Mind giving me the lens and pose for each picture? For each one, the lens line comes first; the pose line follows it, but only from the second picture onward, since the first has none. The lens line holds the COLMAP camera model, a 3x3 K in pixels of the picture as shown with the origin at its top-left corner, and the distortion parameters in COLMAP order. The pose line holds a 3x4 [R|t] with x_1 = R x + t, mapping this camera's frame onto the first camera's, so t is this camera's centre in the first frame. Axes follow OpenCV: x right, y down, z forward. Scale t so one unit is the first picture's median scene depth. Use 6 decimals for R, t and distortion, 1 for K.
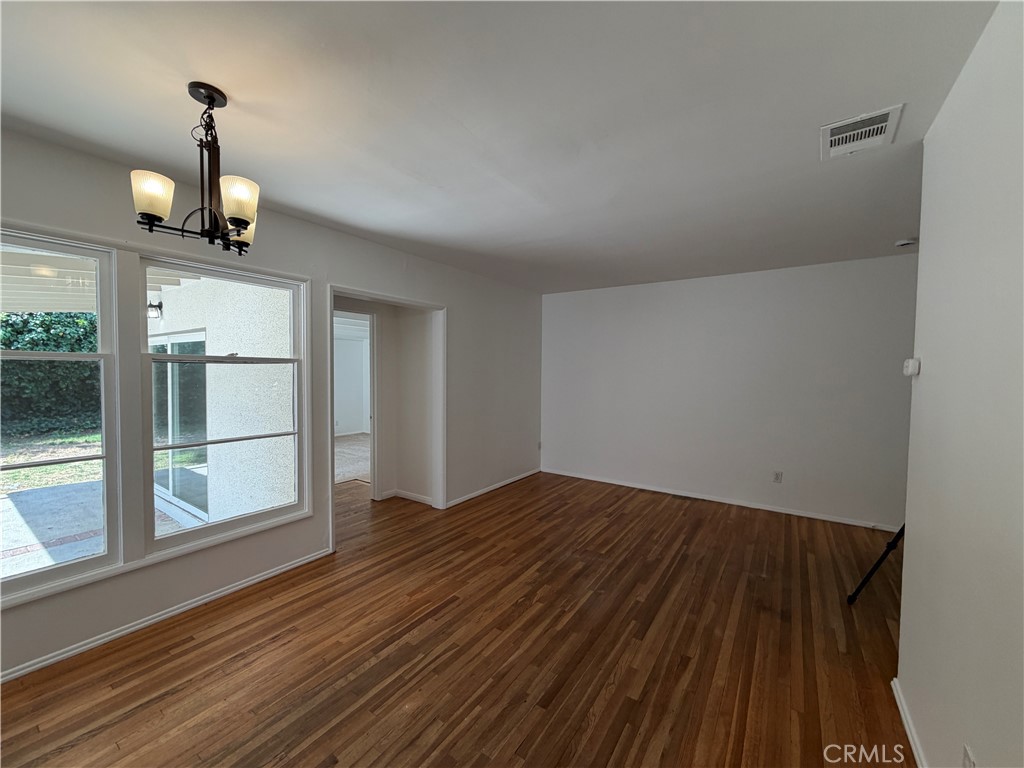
lens RADIAL K [[408.7, 0, 510.3], [0, 408.7, 384.0], [0, 0, 1]] dist [0.001763, -0.000243]
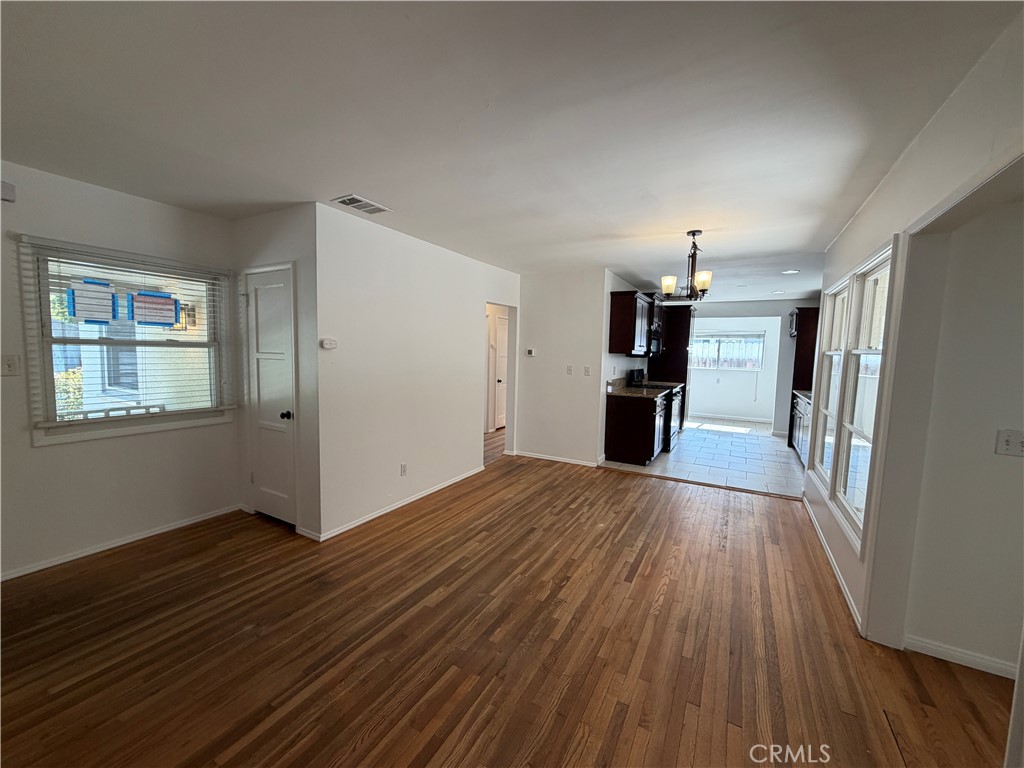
lens RADIAL K [[408.7, 0, 508.2], [0, 408.7, 387.3], [0, 0, 1]] dist [0.001763, -0.000243]
pose [[-0.995866, -0.024034, -0.087597, 0.271557], [-0.034794, 0.991740, 0.123456, -0.071037], [0.083906, 0.125993, -0.988476, 1.979006]]
